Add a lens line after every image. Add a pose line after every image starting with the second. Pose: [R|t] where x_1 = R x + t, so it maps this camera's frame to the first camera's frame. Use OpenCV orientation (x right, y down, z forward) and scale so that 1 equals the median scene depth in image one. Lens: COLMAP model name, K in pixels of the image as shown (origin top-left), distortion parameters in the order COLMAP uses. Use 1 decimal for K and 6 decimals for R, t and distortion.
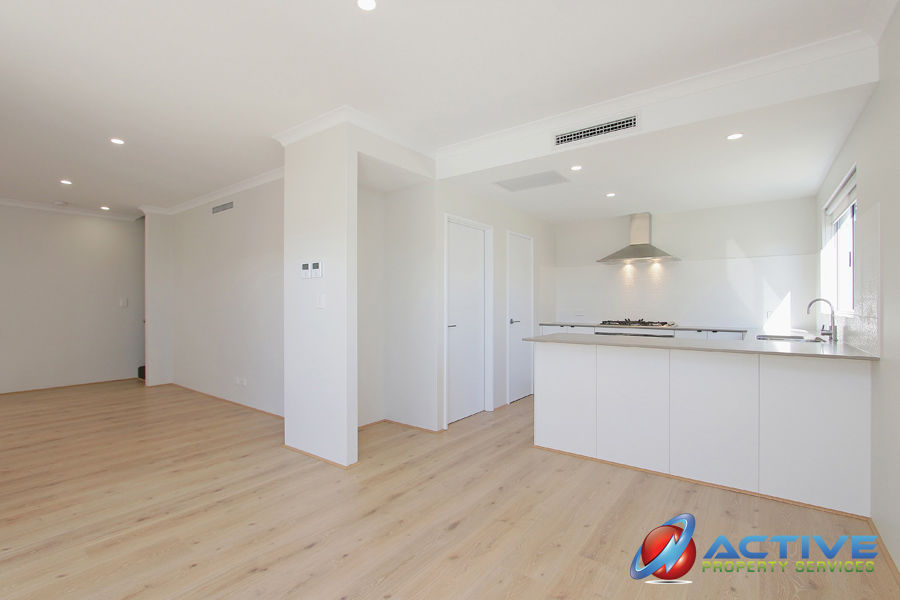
lens RADIAL K [[414.7, 0, 439.4], [0, 414.7, 302.0], [0, 0, 1]] dist [-0.017282, 0.000574]
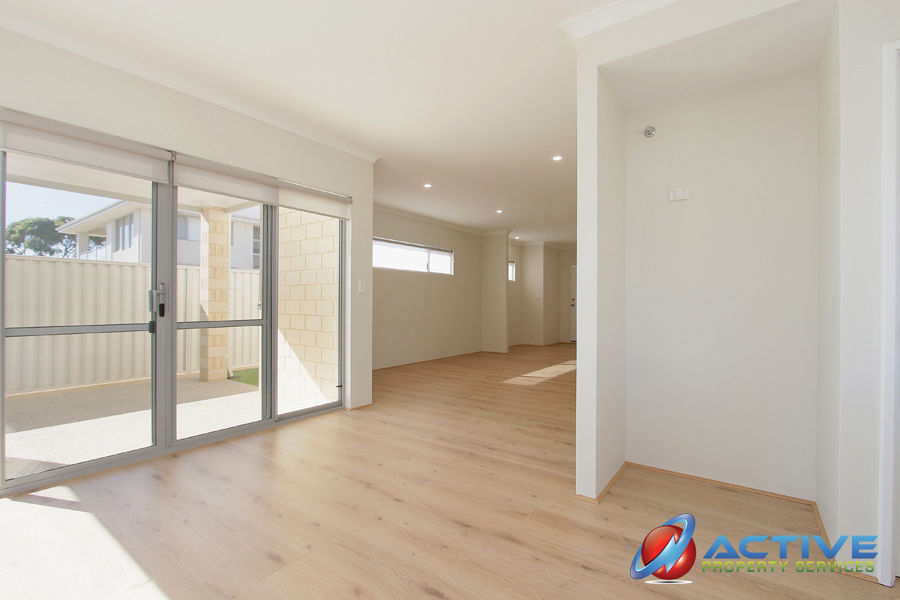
lens RADIAL K [[414.7, 0, 439.4], [0, 414.7, 302.0], [0, 0, 1]] dist [-0.017282, 0.000574]
pose [[0.011754, 0.000440, -0.999931, 0.603870], [0.000034, 1.000000, 0.000440, 0.051953], [0.999931, -0.000040, 0.011754, 0.846058]]
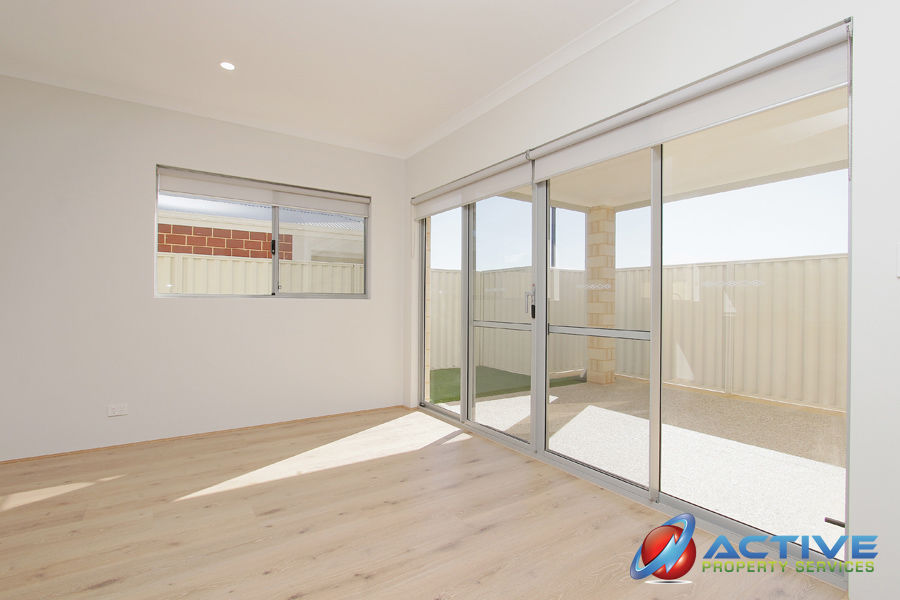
lens RADIAL K [[414.7, 0, 439.4], [0, 414.7, 302.0], [0, 0, 1]] dist [-0.017282, 0.000574]
pose [[-0.945702, -0.006256, 0.324973, -0.609468], [-0.007731, 0.999965, -0.003247, 0.053754], [-0.324942, -0.005583, -0.945718, 1.241337]]
